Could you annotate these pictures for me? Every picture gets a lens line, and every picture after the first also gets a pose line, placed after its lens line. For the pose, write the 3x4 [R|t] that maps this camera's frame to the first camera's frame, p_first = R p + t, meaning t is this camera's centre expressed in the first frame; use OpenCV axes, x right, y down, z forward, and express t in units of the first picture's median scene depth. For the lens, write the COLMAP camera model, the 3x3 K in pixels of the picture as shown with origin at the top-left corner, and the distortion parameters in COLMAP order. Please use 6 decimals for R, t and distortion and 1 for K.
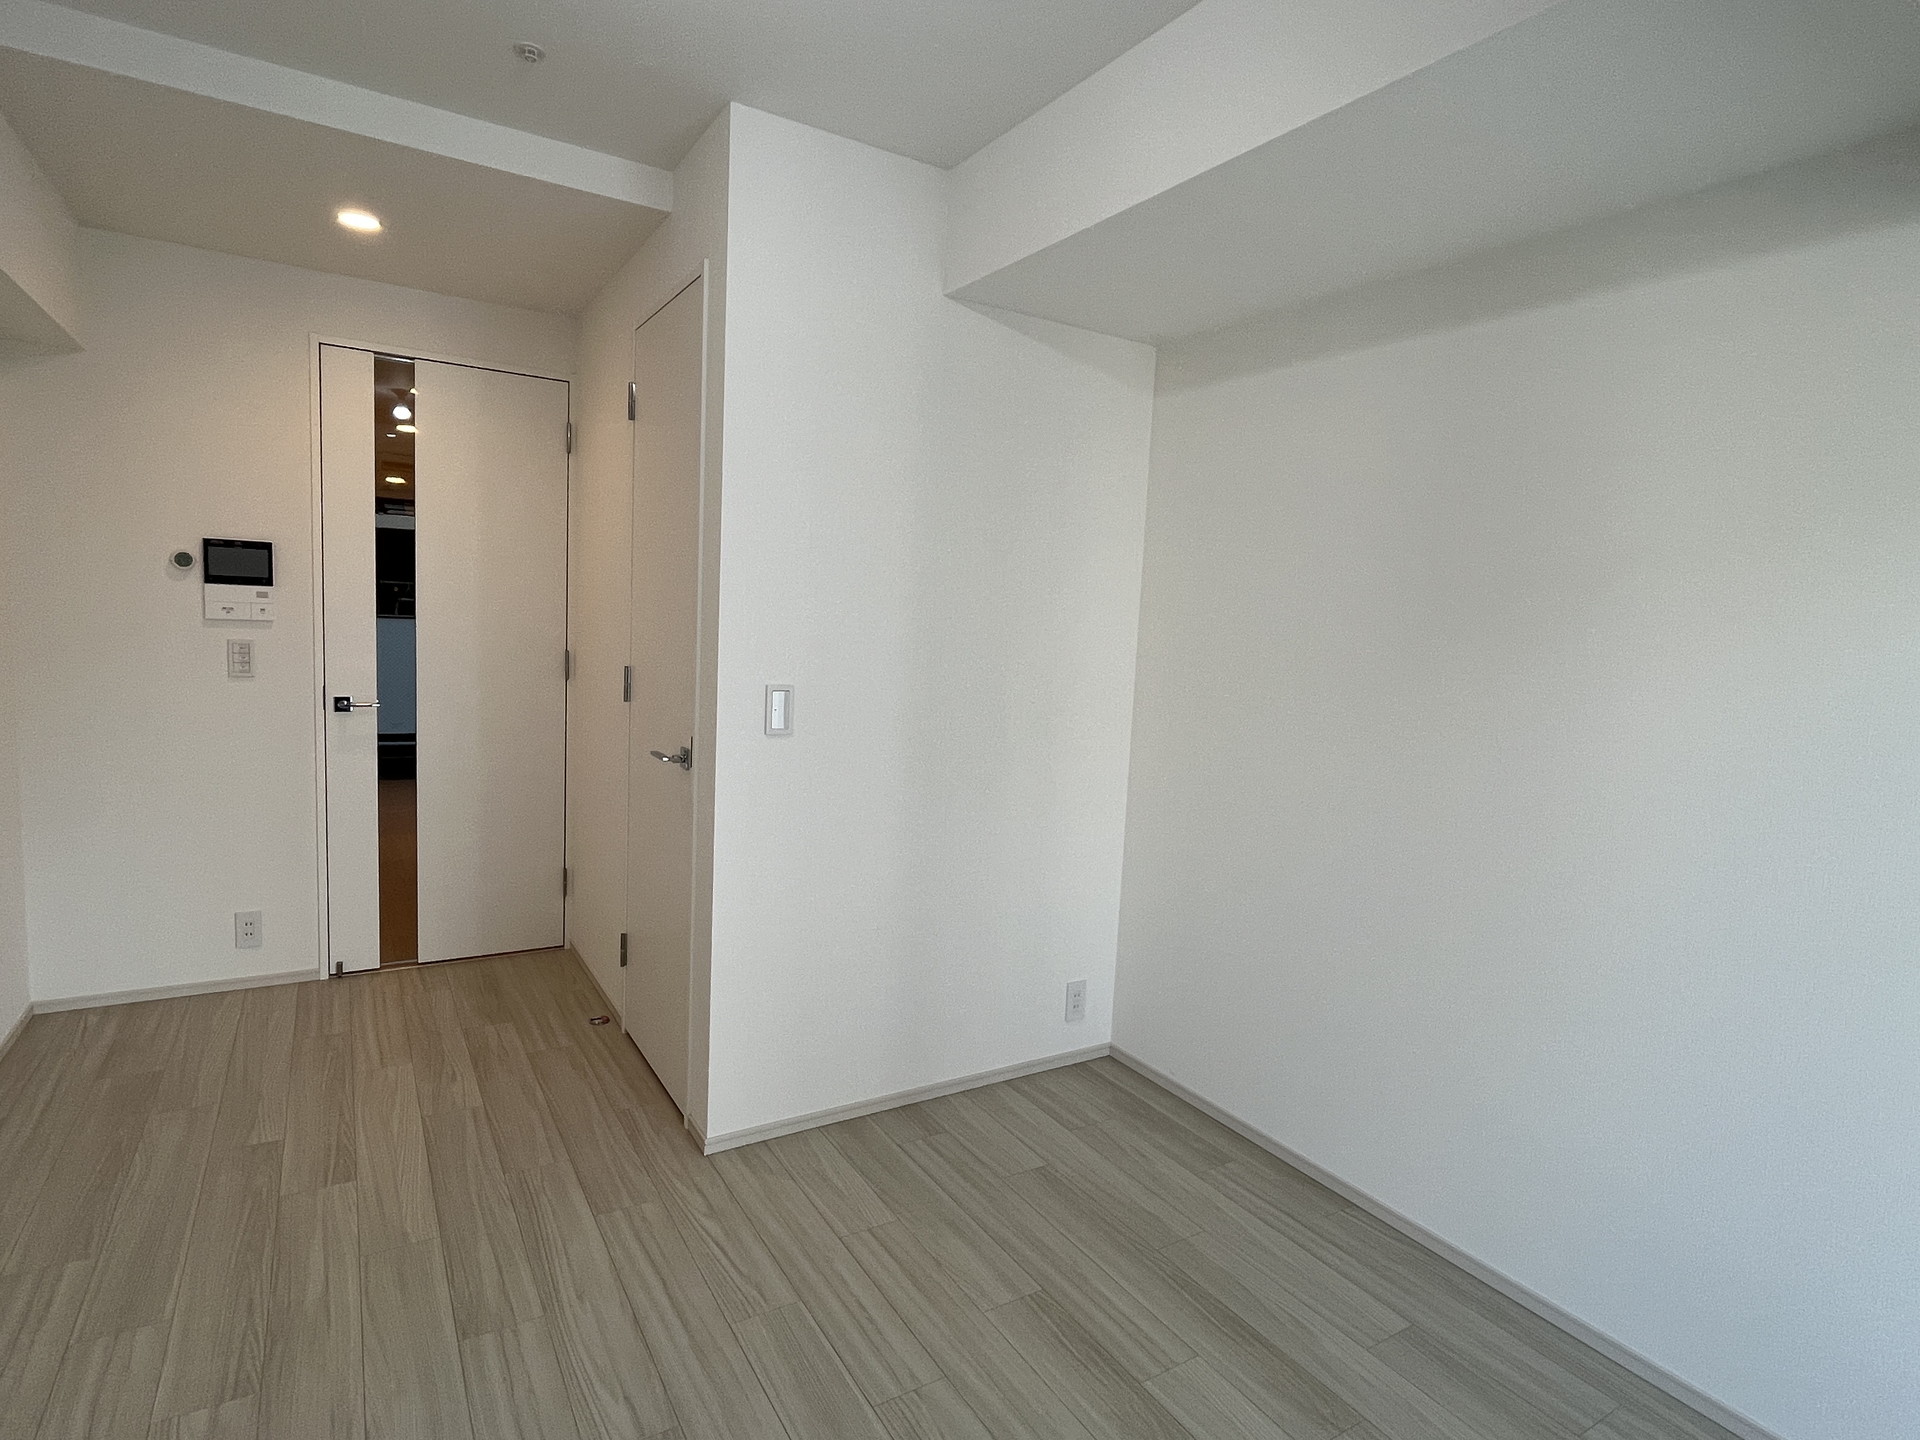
lens RADIAL K [[998.2, 0, 960.0], [0, 998.2, 720.0], [0, 0, 1]] dist [-0.004969, -0.000628]
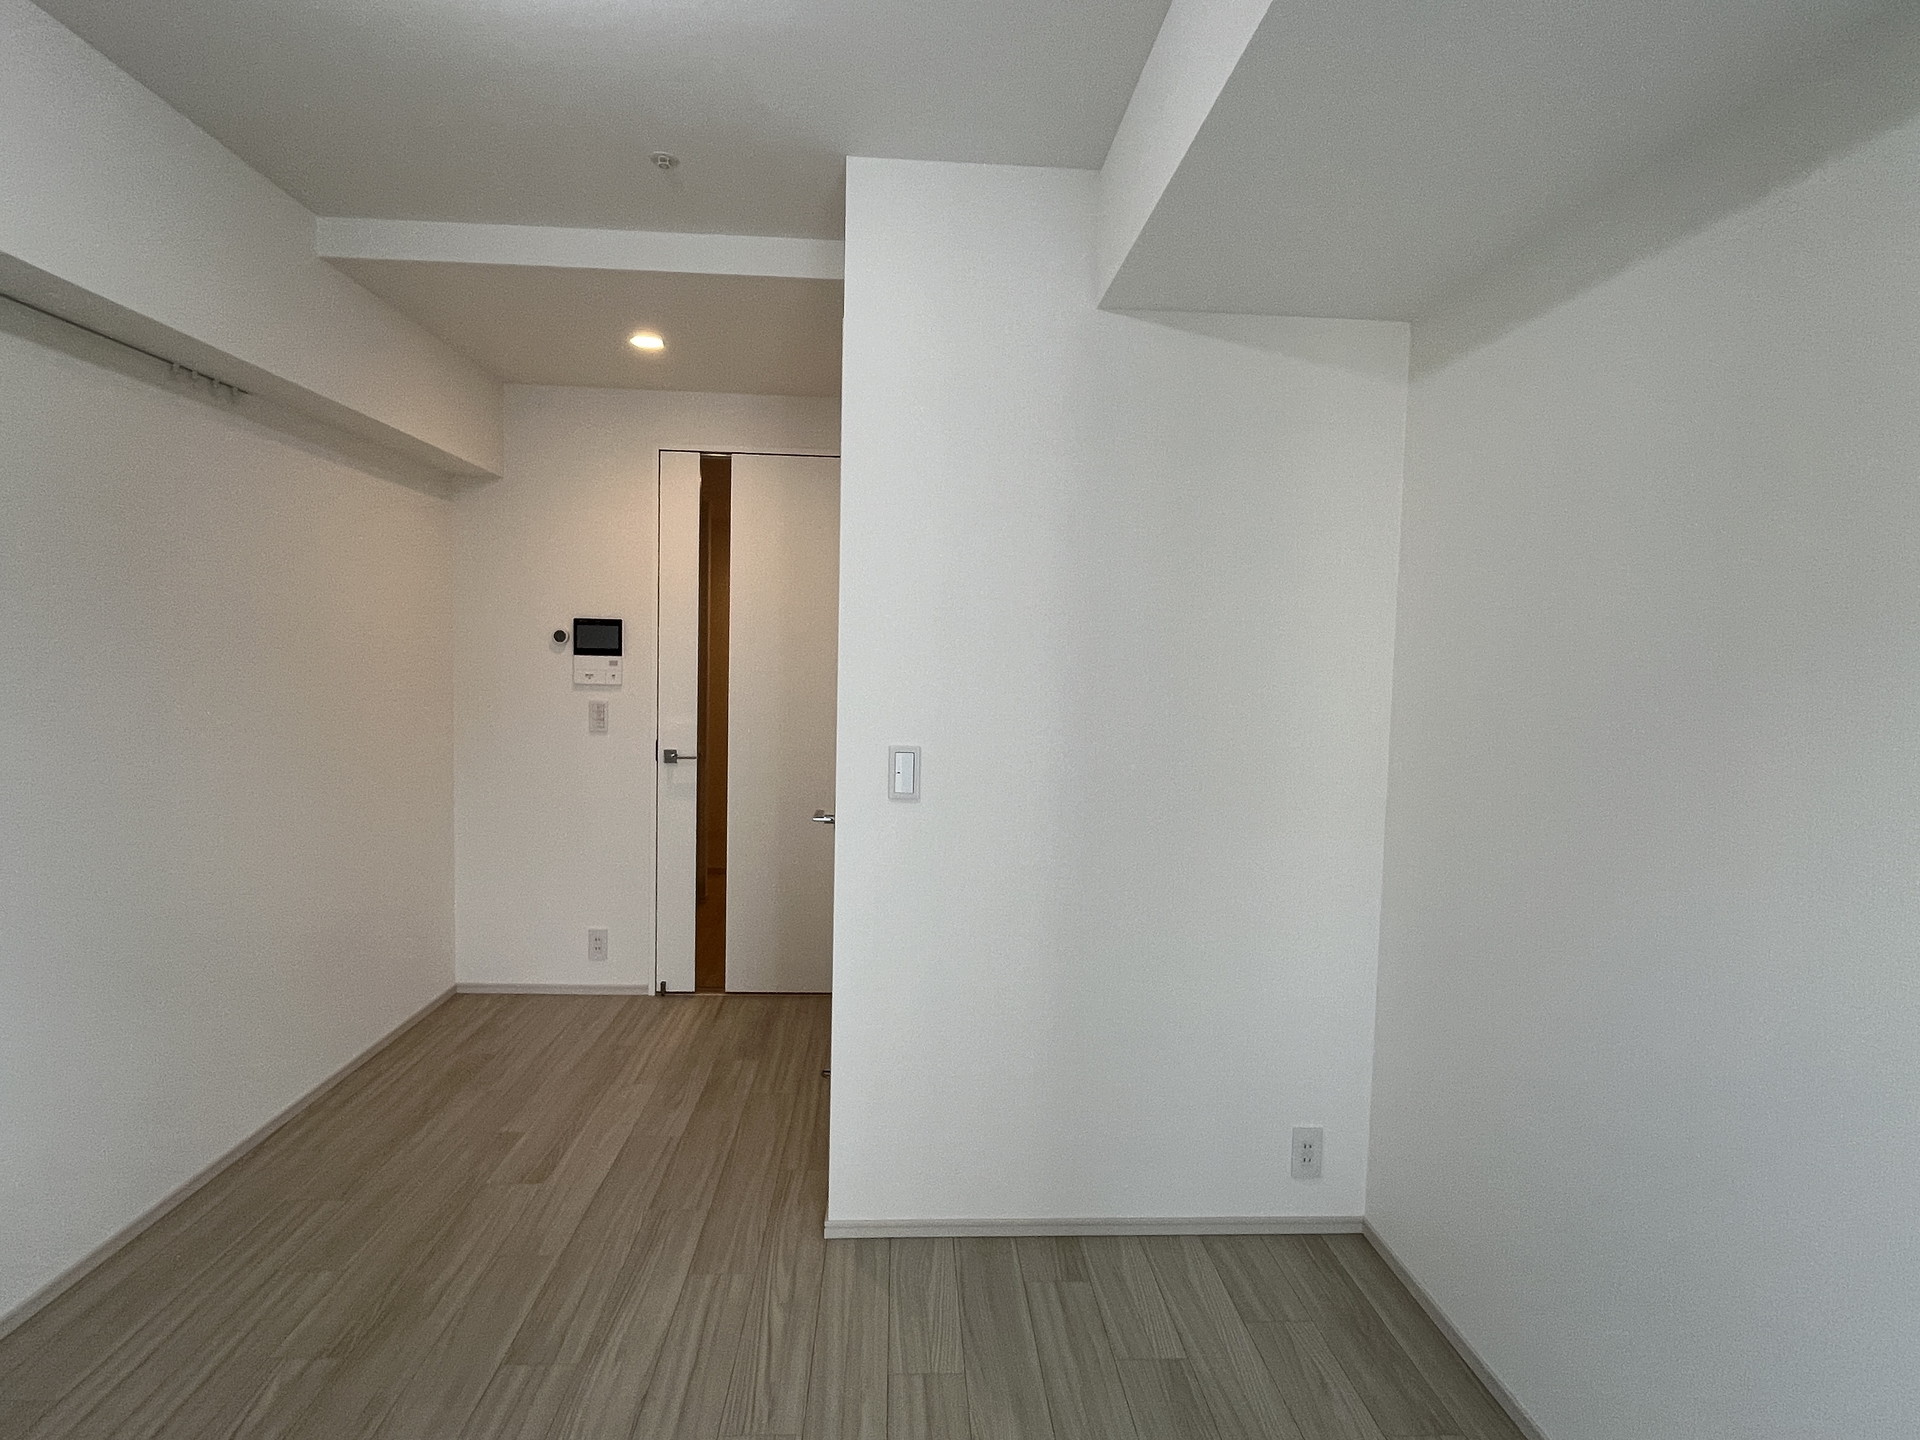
lens RADIAL K [[998.2, 0, 960.0], [0, 998.2, 720.0], [0, 0, 1]] dist [-0.004969, -0.000628]
pose [[0.879239, 0.004610, -0.476359, 0.252260], [-0.033426, 0.998086, -0.052038, -0.009986], [0.475207, 0.061677, 0.877710, 0.159830]]
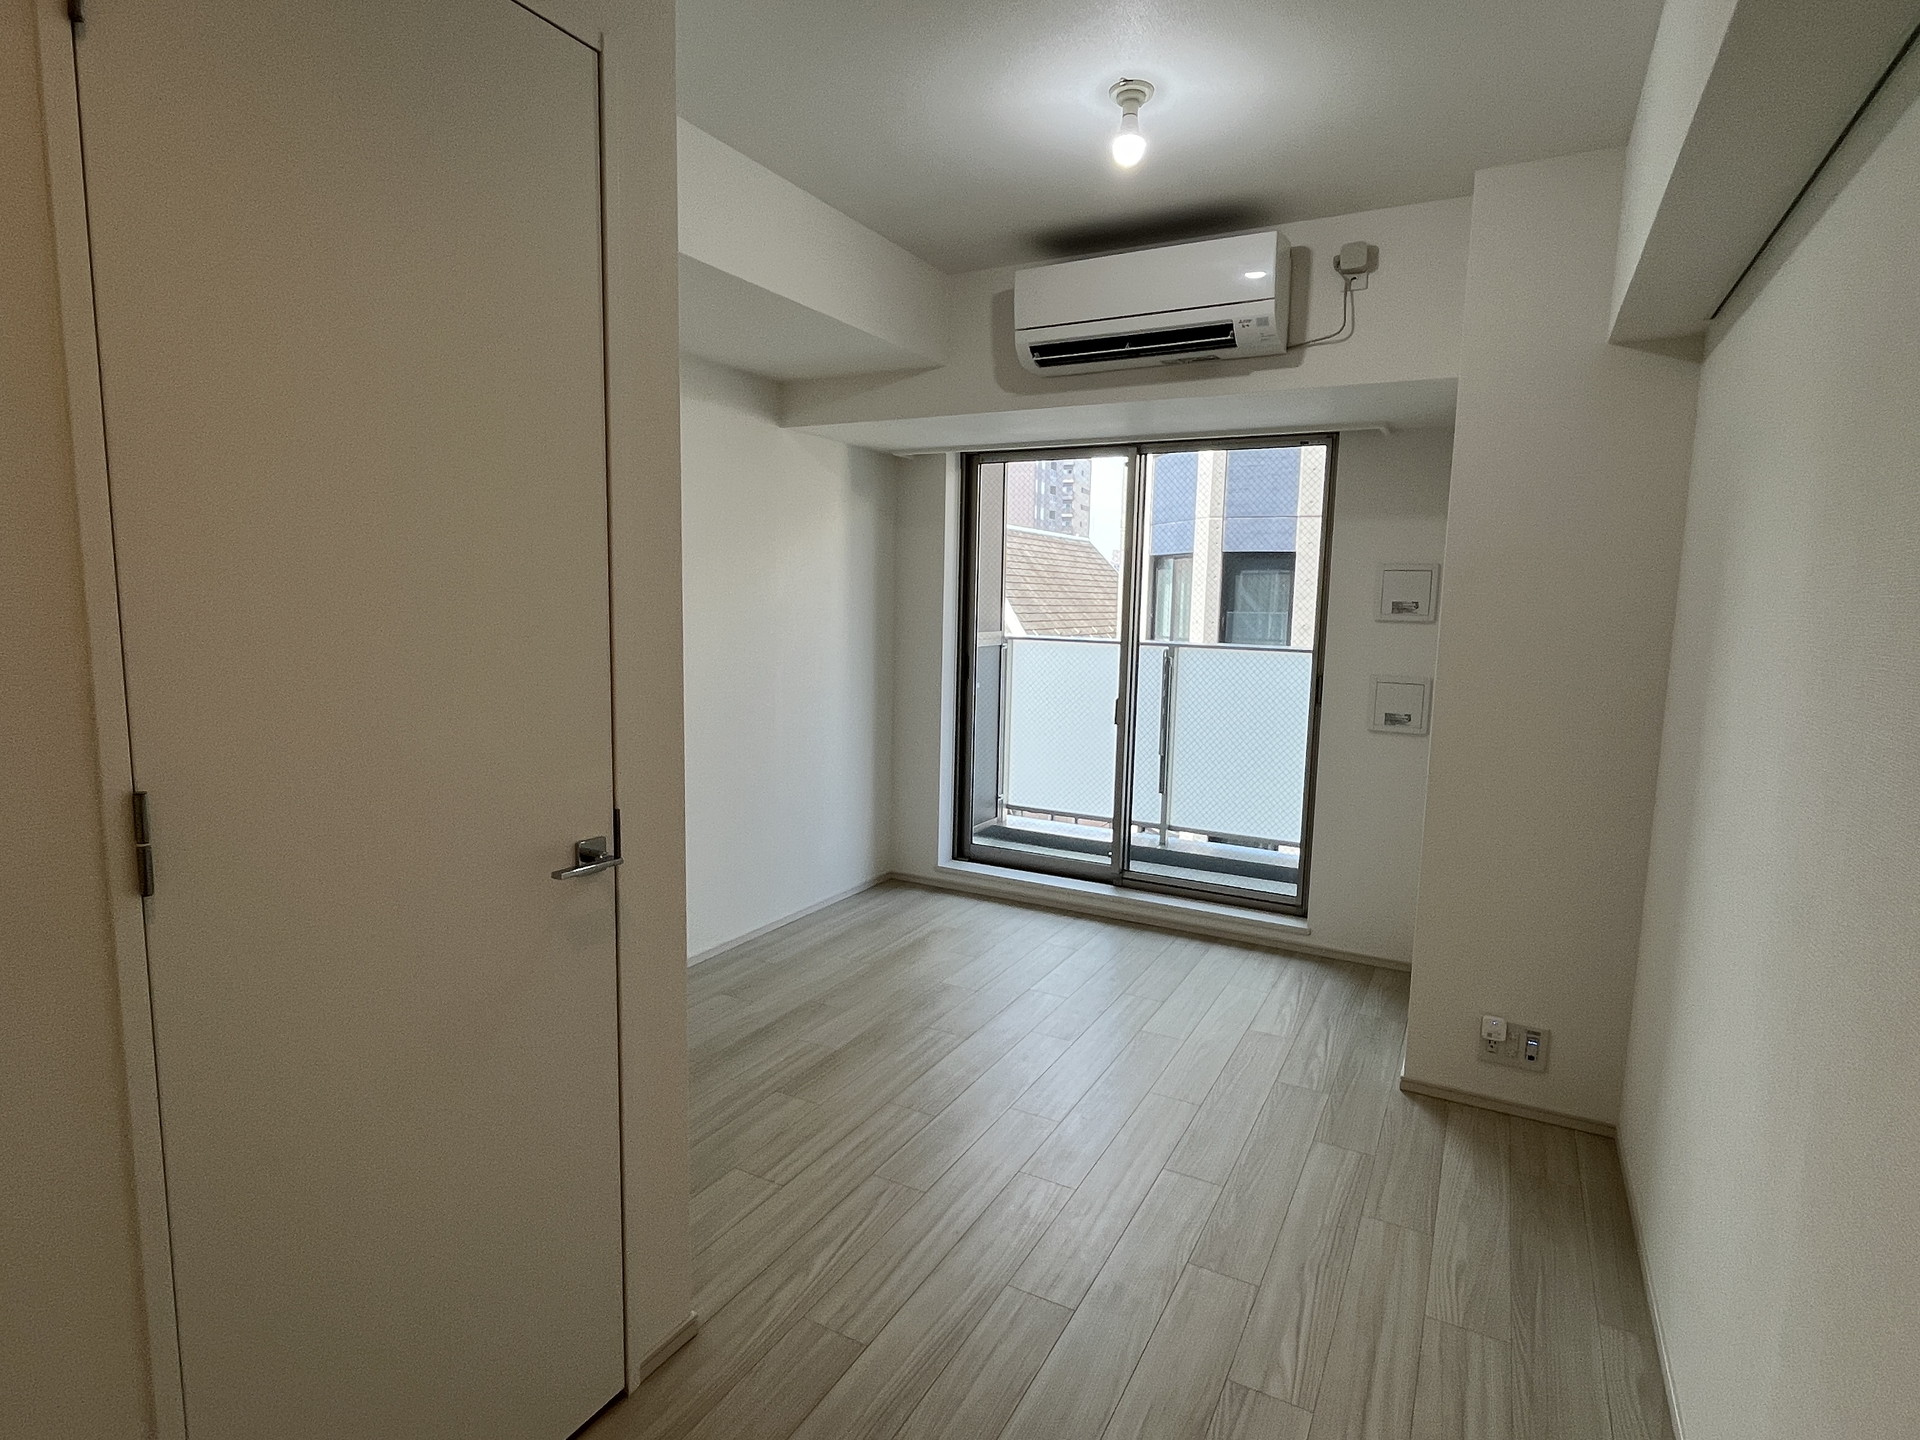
lens RADIAL K [[998.2, 0, 960.0], [0, 998.2, 720.0], [0, 0, 1]] dist [-0.004969, -0.000628]
pose [[-0.493141, -0.165245, 0.854111, -0.749739], [0.044758, 0.975675, 0.214606, -0.134245], [-0.868797, 0.144059, -0.473749, 0.913214]]
